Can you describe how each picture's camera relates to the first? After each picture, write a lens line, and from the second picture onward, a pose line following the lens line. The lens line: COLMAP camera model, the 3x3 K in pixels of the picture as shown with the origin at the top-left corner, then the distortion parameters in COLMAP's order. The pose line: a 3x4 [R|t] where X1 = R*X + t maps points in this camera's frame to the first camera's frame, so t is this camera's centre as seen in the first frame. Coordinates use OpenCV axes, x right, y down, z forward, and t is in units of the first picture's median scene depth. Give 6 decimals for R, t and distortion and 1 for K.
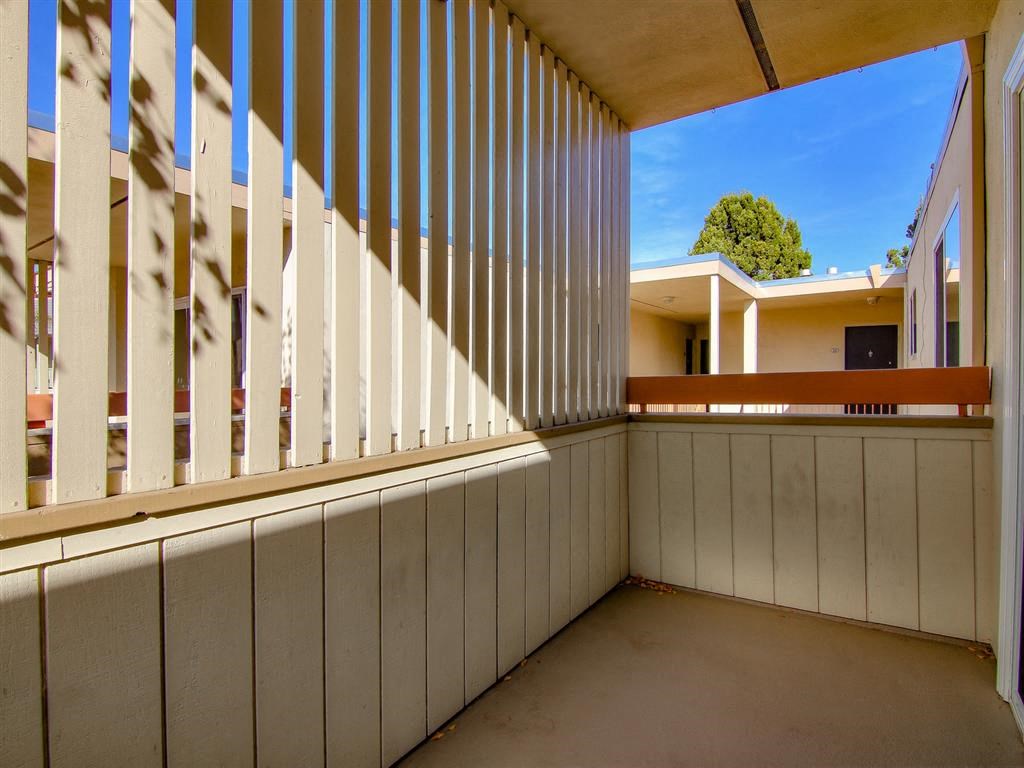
lens RADIAL K [[530.5, 0, 523.3], [0, 530.5, 381.1], [0, 0, 1]] dist [-0.002256, -0.015988]
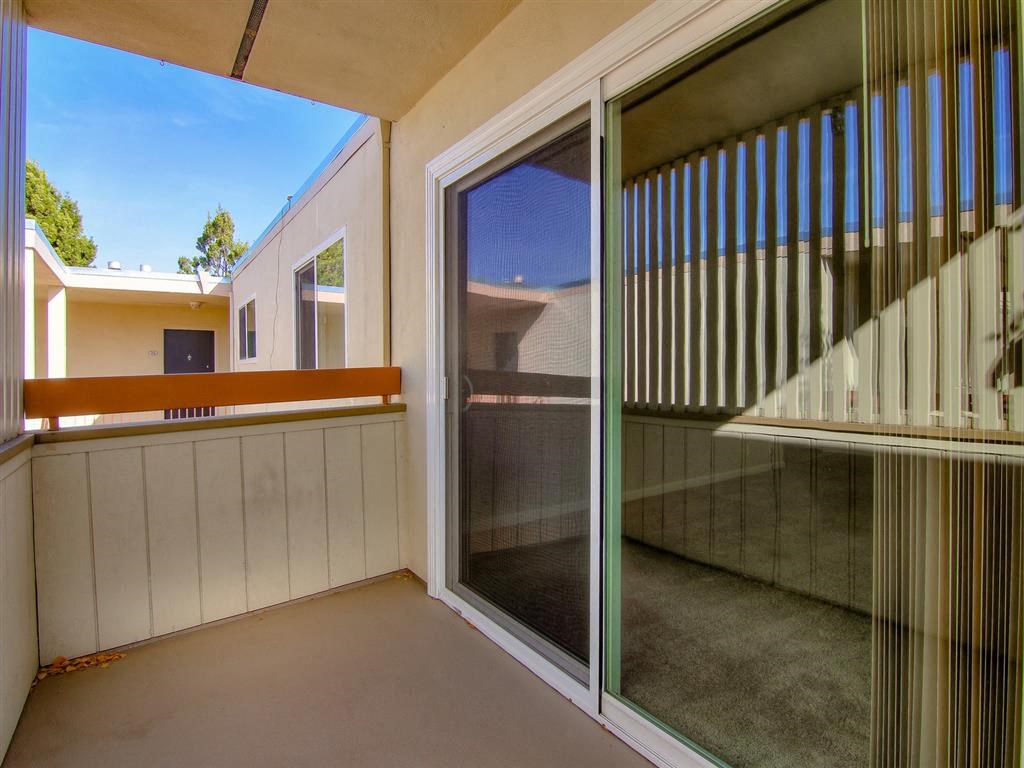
lens RADIAL K [[530.5, 0, 523.3], [0, 530.5, 381.1], [0, 0, 1]] dist [-0.002256, -0.015988]
pose [[0.314814, -0.013986, 0.949050, -0.106355], [0.026037, 0.999642, 0.006095, 0.003127], [-0.948796, 0.022792, 0.315065, 0.081040]]
